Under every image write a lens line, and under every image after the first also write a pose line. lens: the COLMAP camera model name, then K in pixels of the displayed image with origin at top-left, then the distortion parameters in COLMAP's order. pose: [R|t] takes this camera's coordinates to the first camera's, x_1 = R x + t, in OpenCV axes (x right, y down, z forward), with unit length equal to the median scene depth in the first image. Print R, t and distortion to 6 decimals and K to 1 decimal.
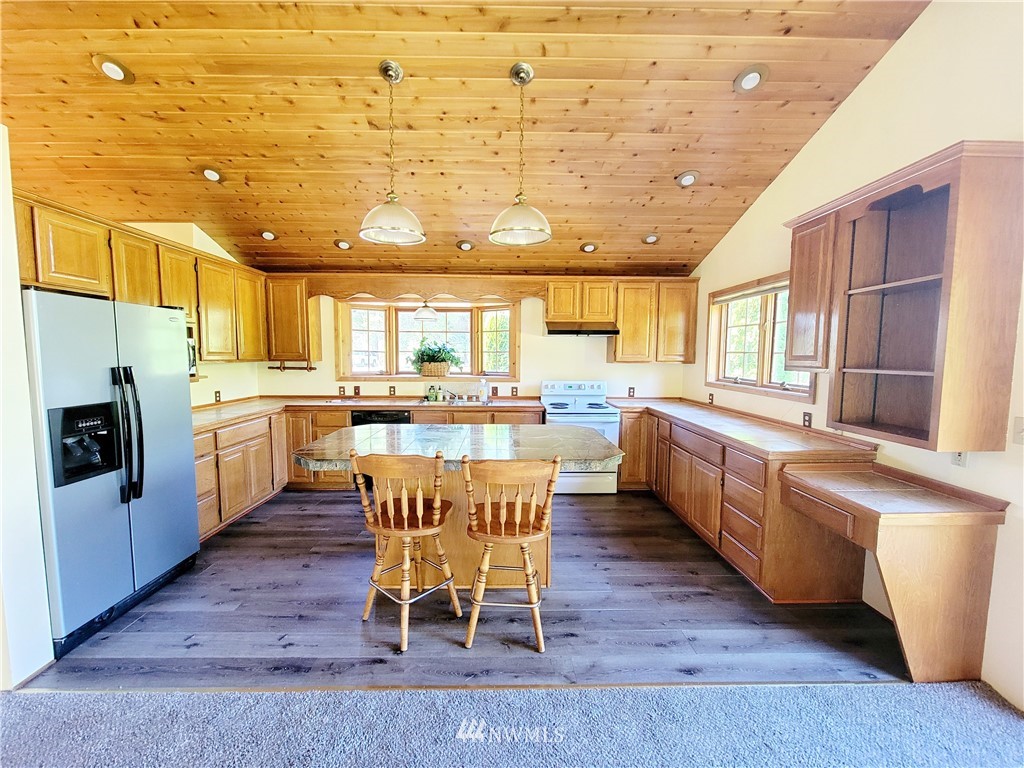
lens RADIAL K [[417.2, 0, 507.9], [0, 417.2, 391.3], [0, 0, 1]] dist [-0.002143, -0.000795]
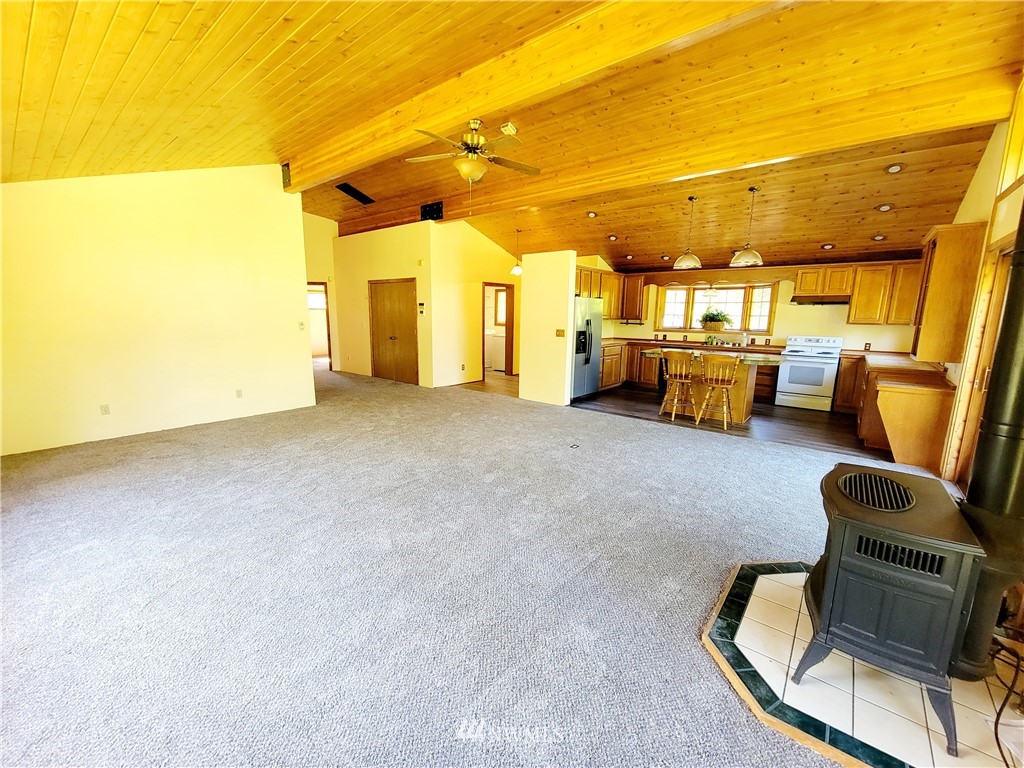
lens RADIAL K [[417.2, 0, 509.8], [0, 417.2, 389.4], [0, 0, 1]] dist [-0.002143, -0.000795]
pose [[0.763610, 0.120132, -0.634403, 0.327634], [-0.068074, 0.992042, 0.105917, 0.086627], [0.642079, -0.037693, 0.765711, -0.901138]]
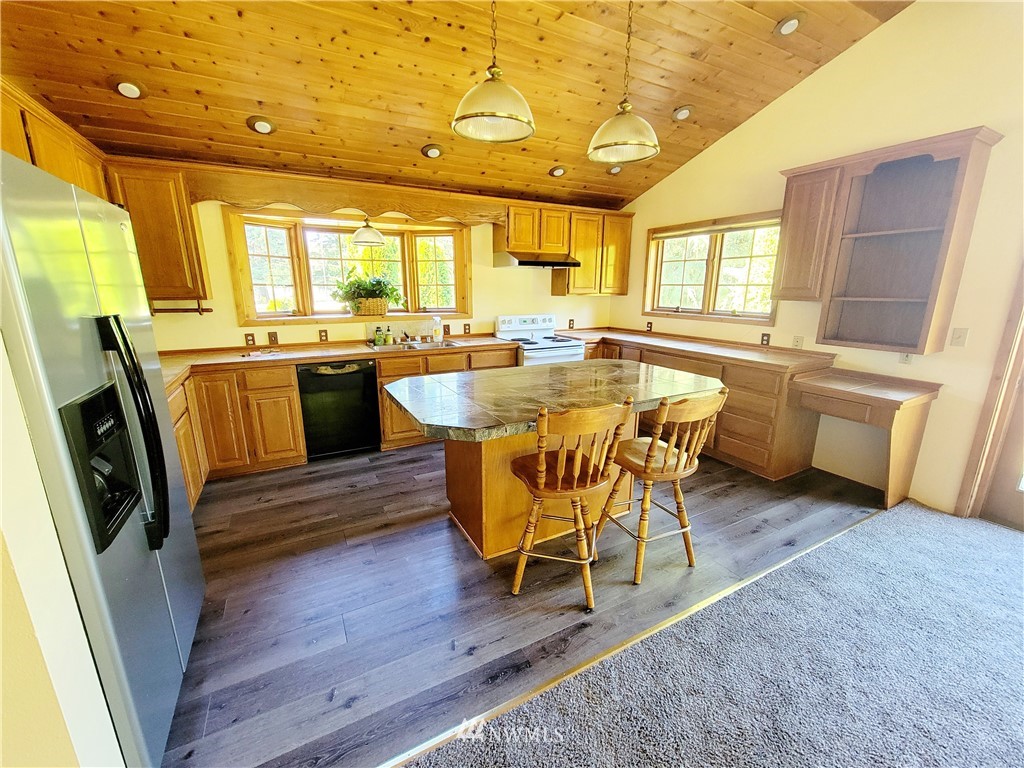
lens RADIAL K [[417.2, 0, 509.0], [0, 417.2, 391.1], [0, 0, 1]] dist [-0.002143, -0.000795]
pose [[0.890638, -0.114883, 0.439961, -0.371500], [0.045058, 0.985093, 0.166016, -0.014924], [-0.452475, -0.128037, 0.882538, 0.146588]]
